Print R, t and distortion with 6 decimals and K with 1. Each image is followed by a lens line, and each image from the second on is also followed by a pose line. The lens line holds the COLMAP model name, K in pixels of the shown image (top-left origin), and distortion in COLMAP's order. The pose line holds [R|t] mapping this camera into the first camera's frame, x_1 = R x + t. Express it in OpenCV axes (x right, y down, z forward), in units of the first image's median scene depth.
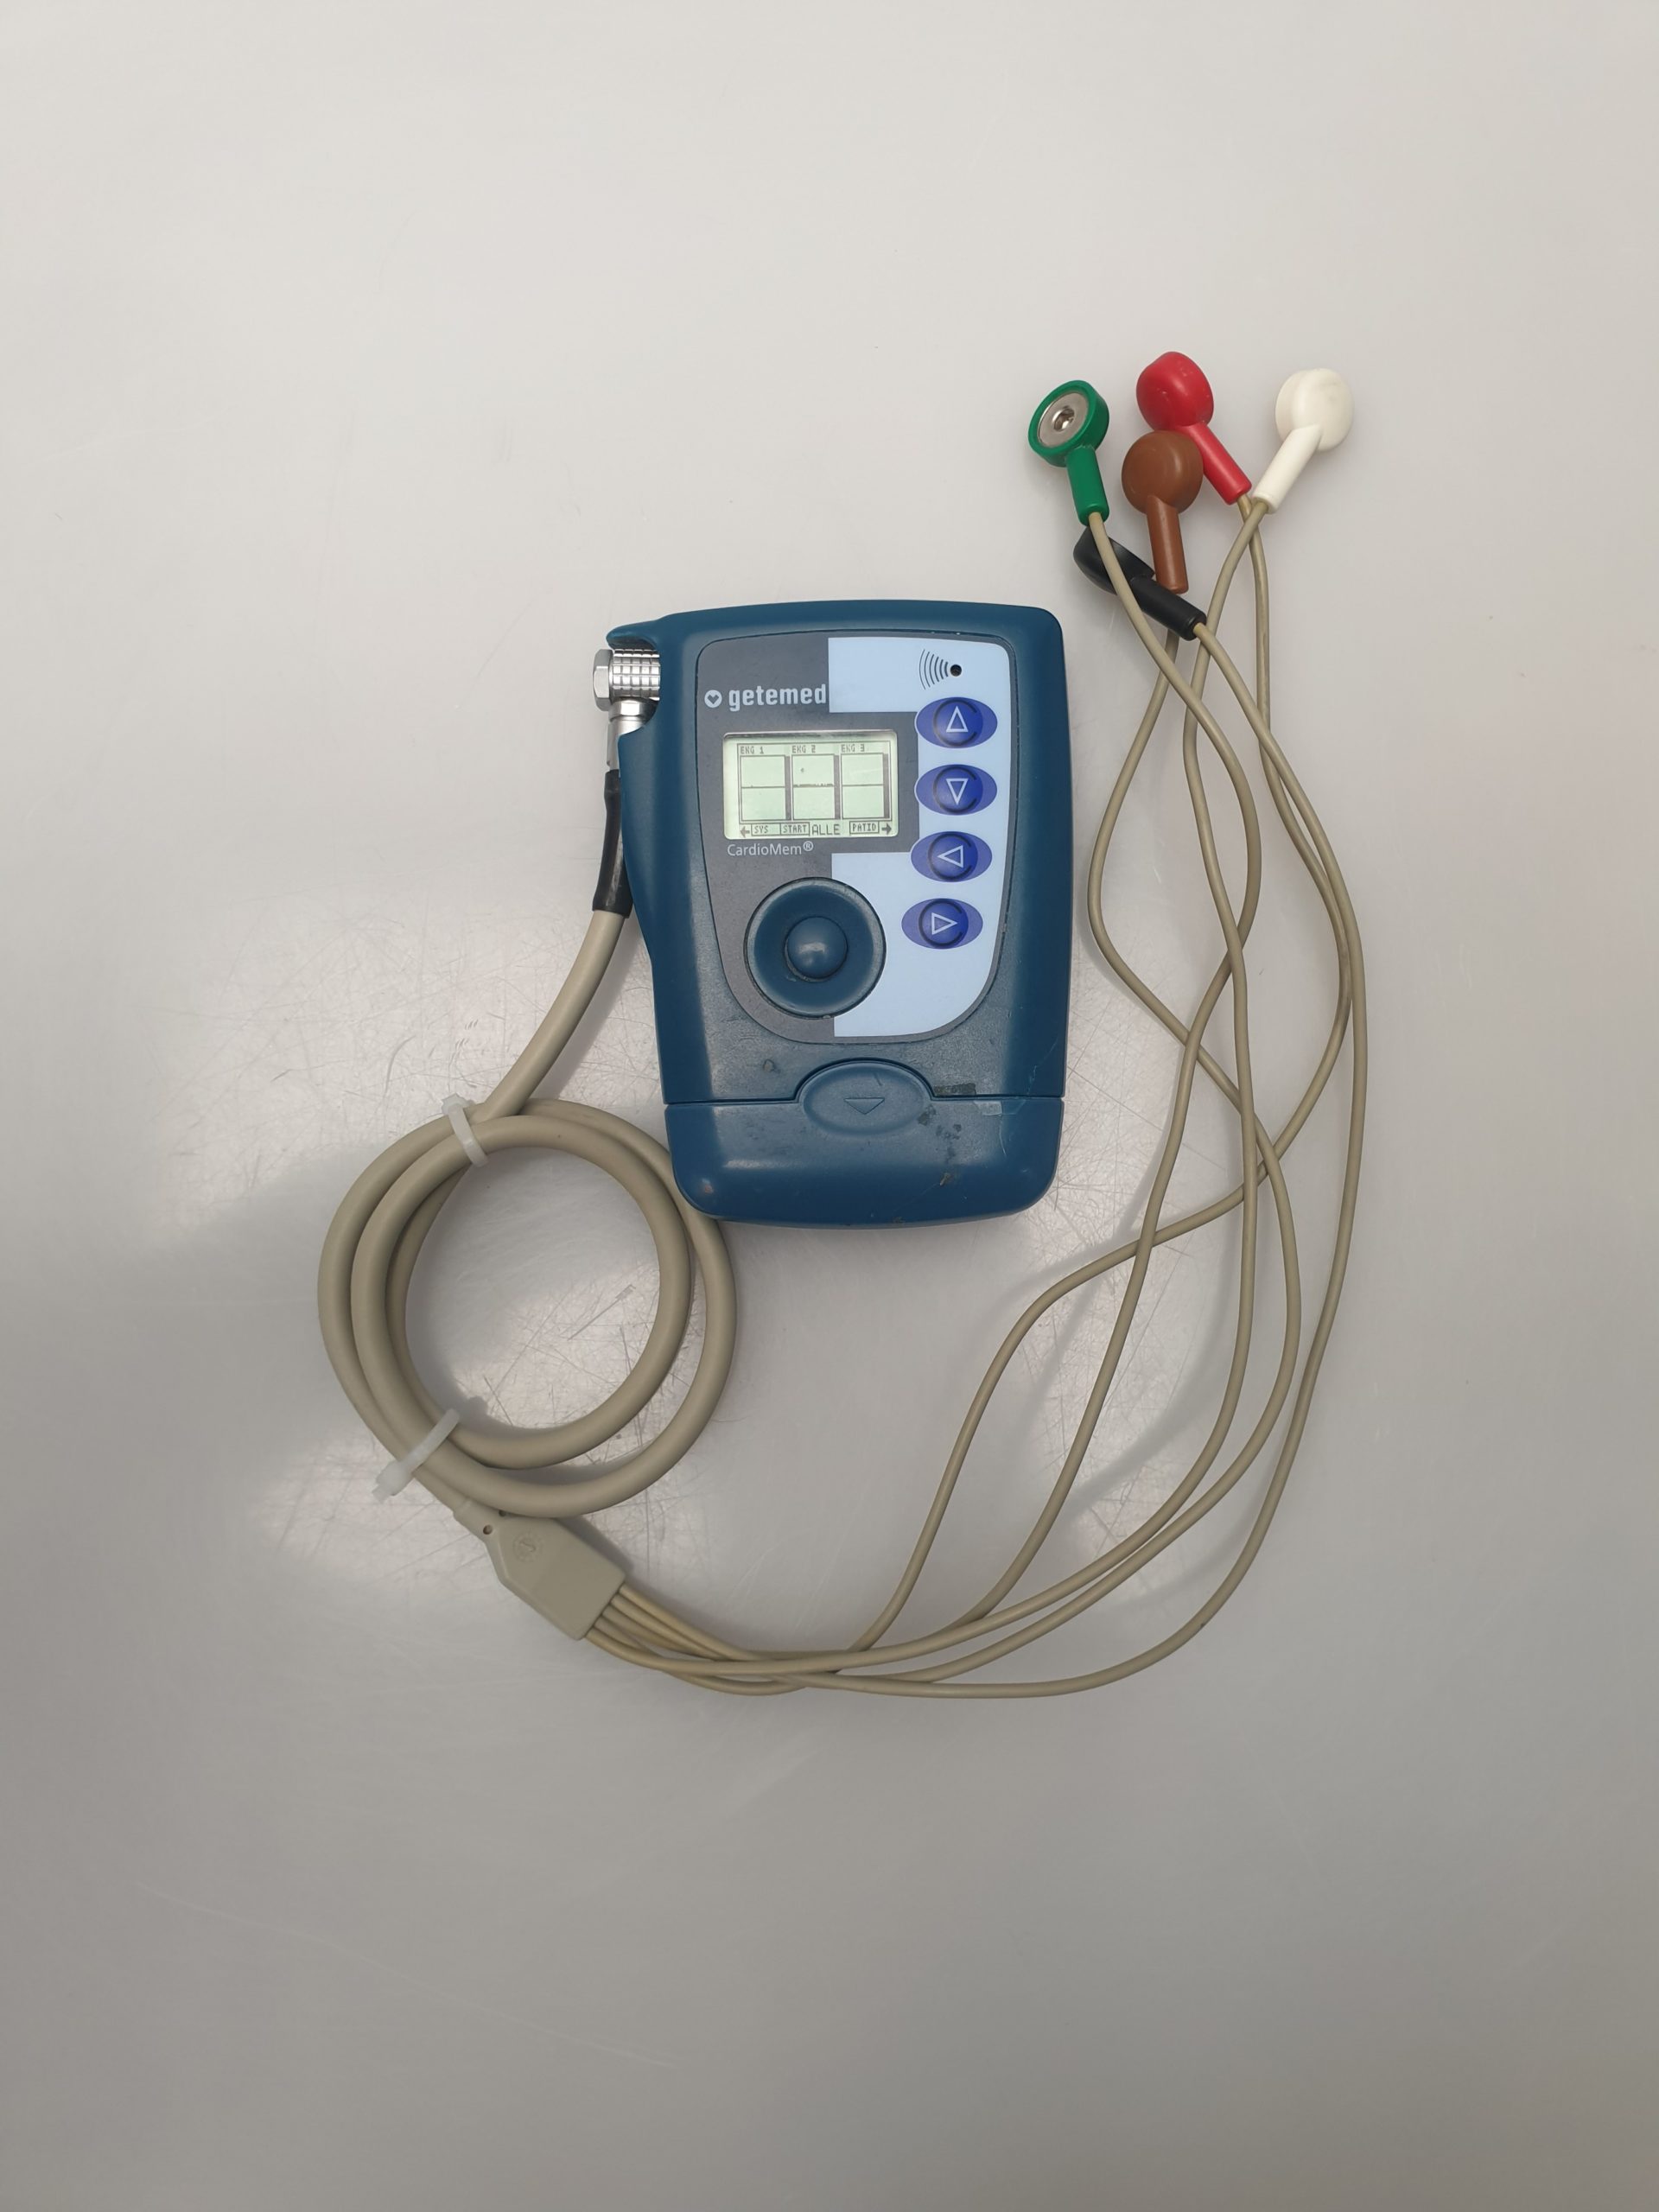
lens RADIAL K [[1835.9, 0, 860.5], [0, 1835.9, 1158.2], [0, 0, 1]] dist [0.032777, -0.116286]
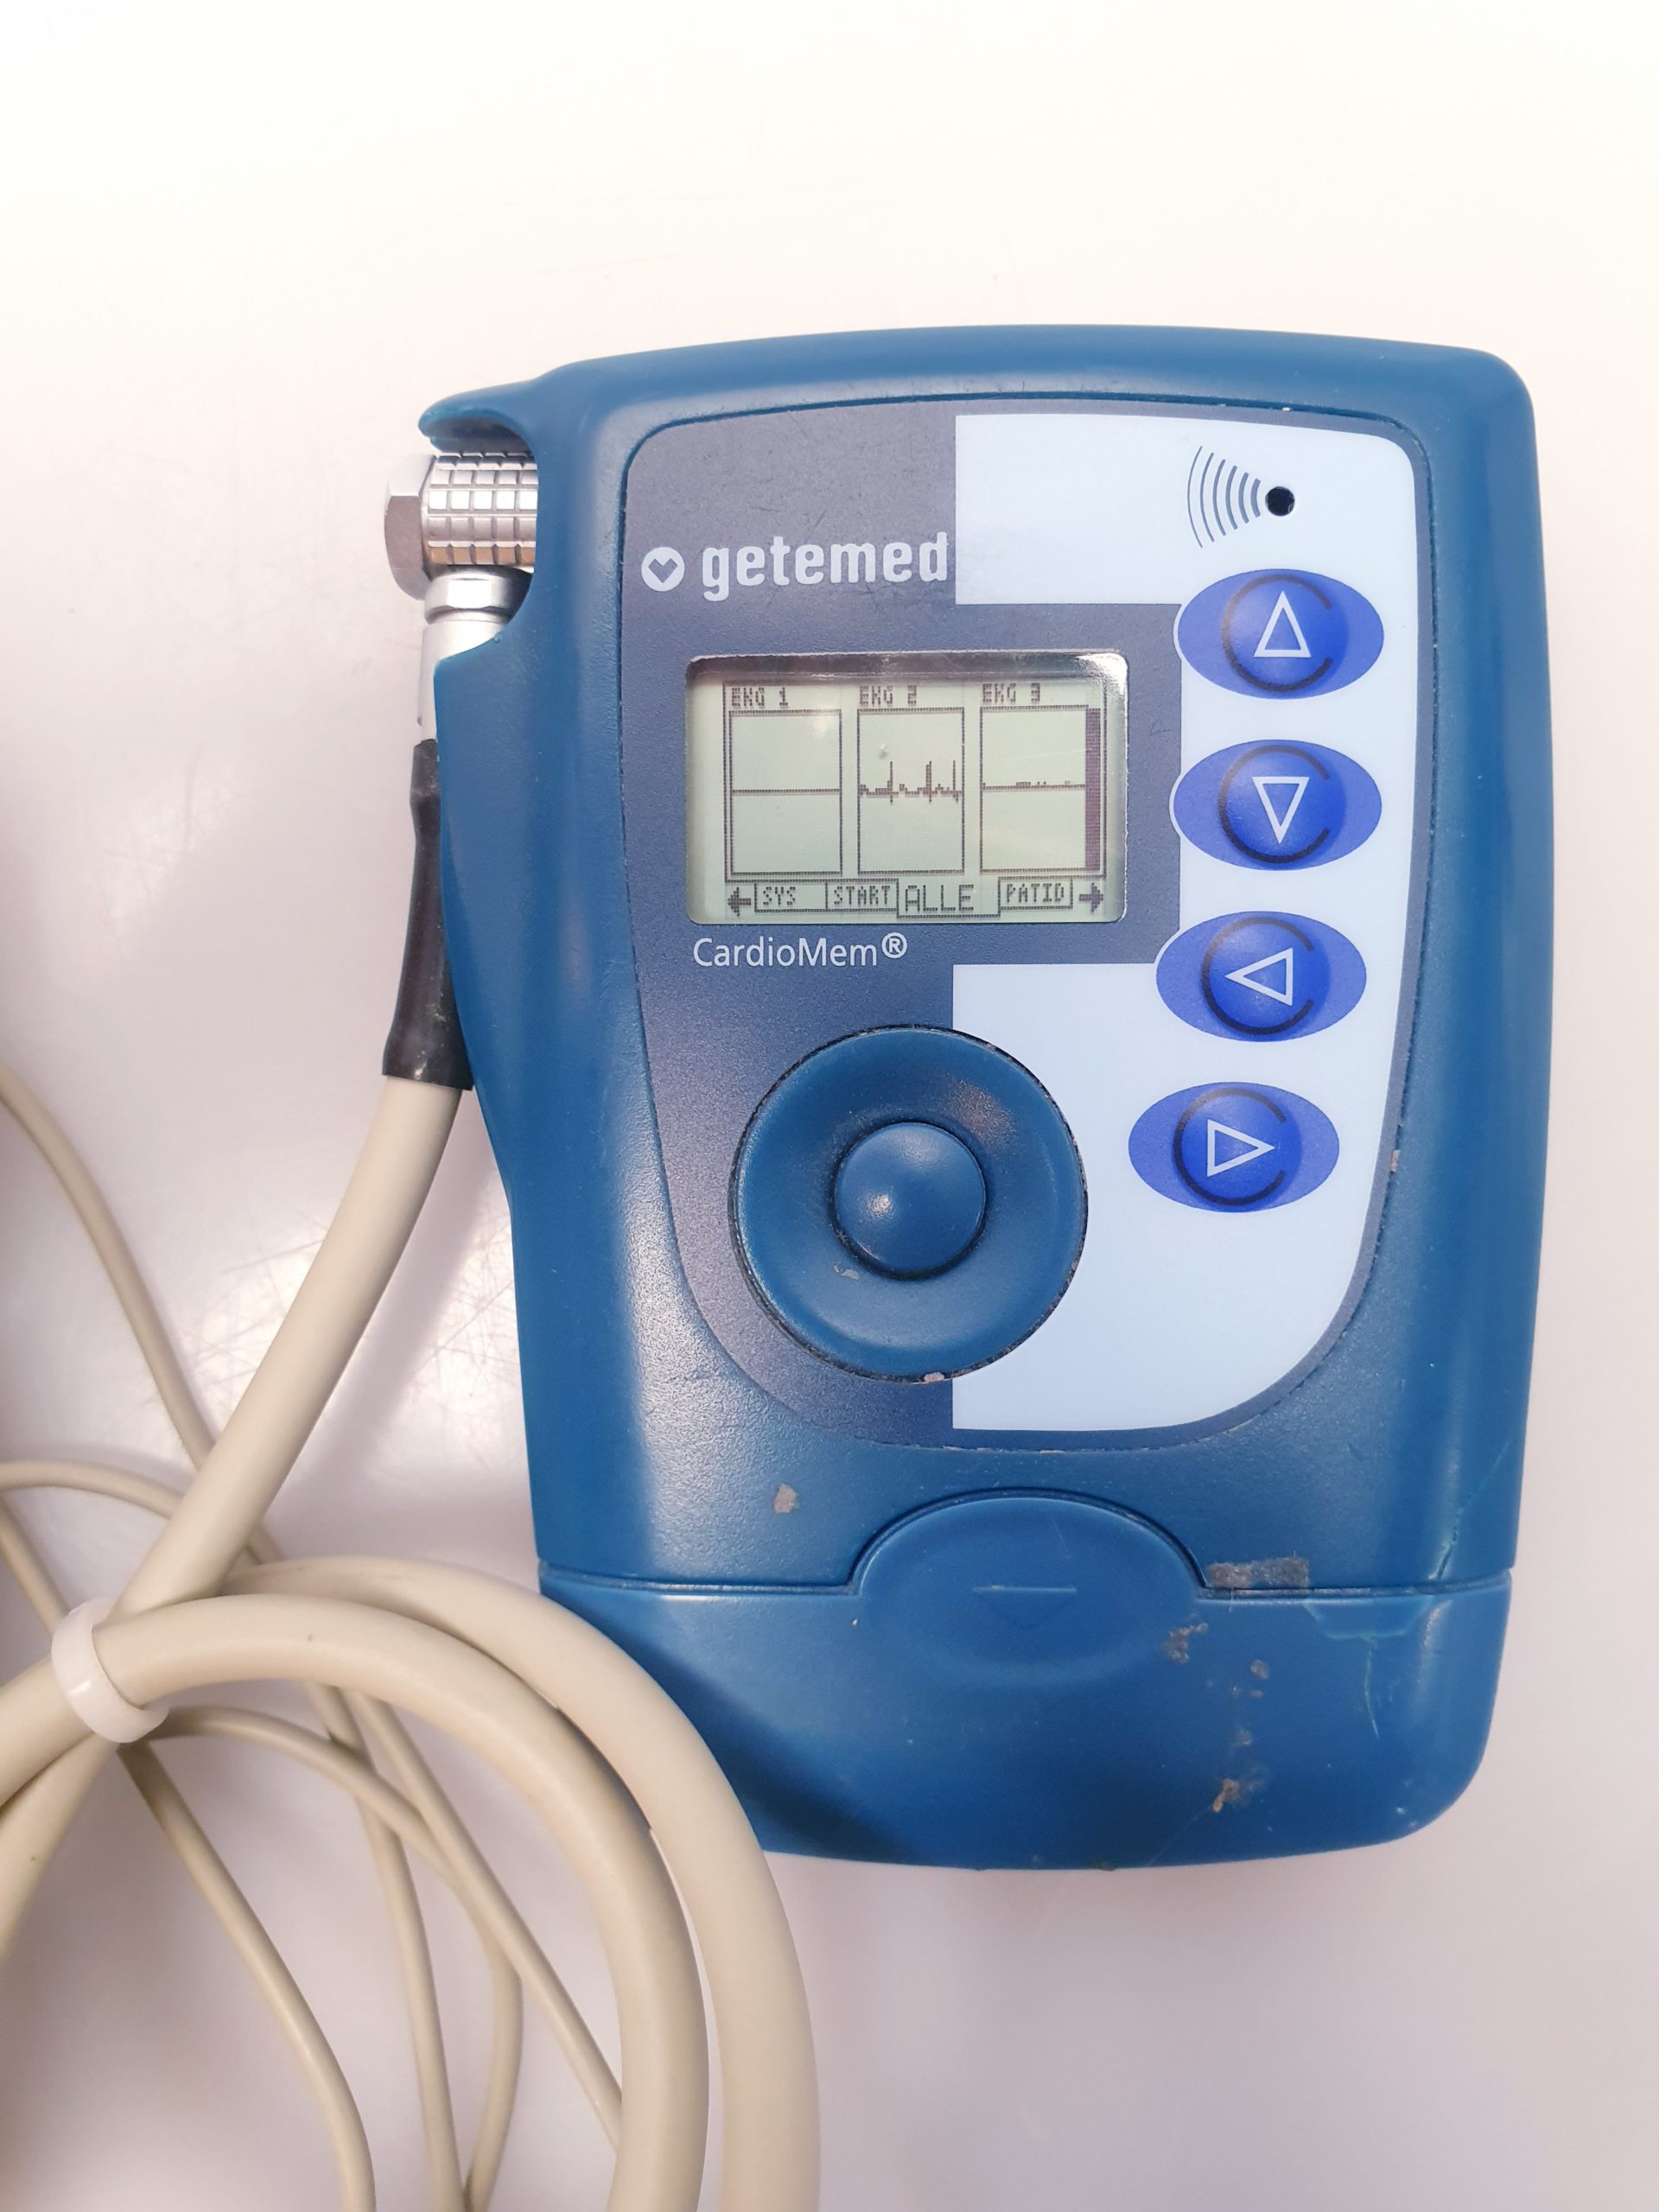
lens RADIAL K [[1835.9, 0, 837.5], [0, 1835.9, 1132.8], [0, 0, 1]] dist [0.032777, -0.116286]
pose [[0.998626, 0.019780, -0.048525, -0.020767], [-0.018638, 0.999541, 0.023872, -0.138388], [0.048974, -0.022934, 0.998537, 0.602825]]
